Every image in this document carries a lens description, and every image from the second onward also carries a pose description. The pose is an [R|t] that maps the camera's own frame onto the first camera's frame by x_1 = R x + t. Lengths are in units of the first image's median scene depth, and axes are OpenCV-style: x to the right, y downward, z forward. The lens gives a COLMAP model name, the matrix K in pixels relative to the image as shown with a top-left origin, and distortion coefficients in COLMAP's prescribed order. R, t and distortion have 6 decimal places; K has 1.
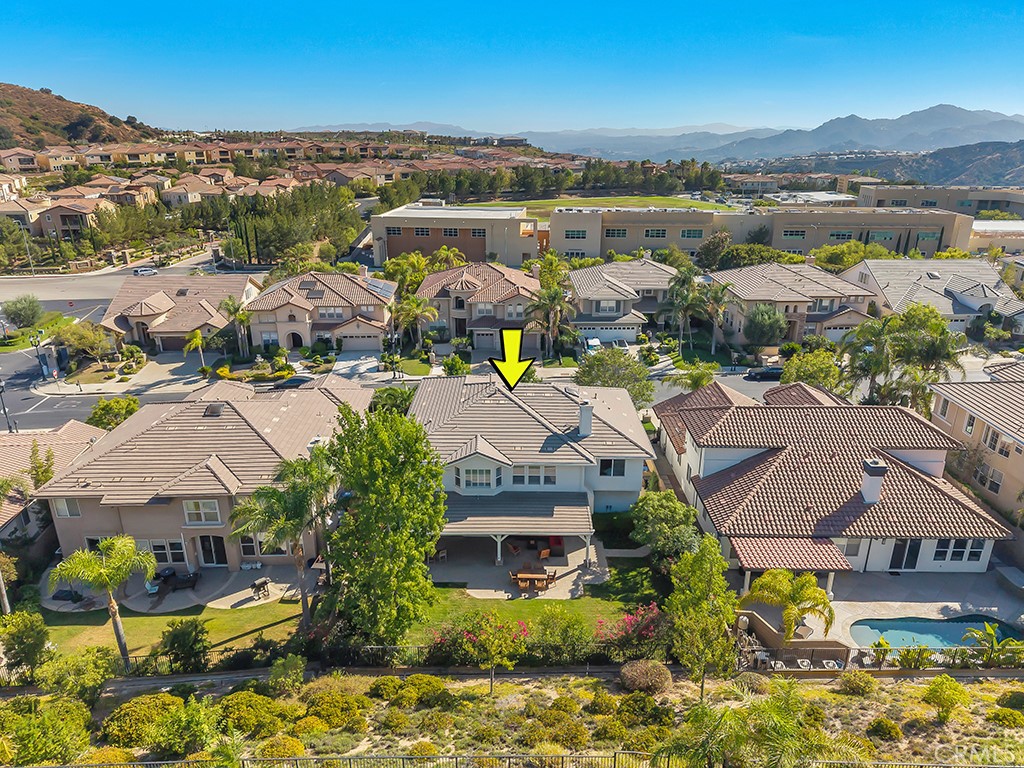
lens RADIAL K [[692.1, 0, 507.0], [0, 692.1, 384.7], [0, 0, 1]] dist [0.035447, -0.034514]
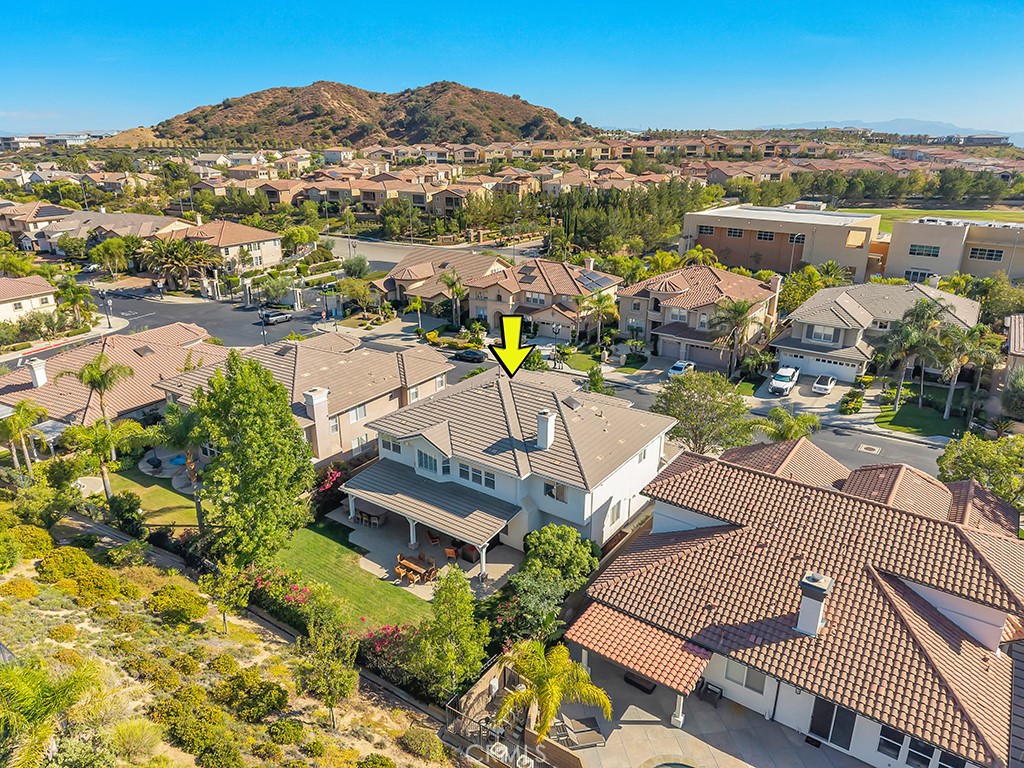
lens RADIAL K [[692.1, 0, 507.0], [0, 692.1, 384.7], [0, 0, 1]] dist [0.035447, -0.034514]
pose [[0.813461, 0.198578, -0.546669, 0.303495], [-0.198535, 0.978260, 0.059926, -0.029253], [0.546685, 0.059785, 0.835201, 0.114212]]
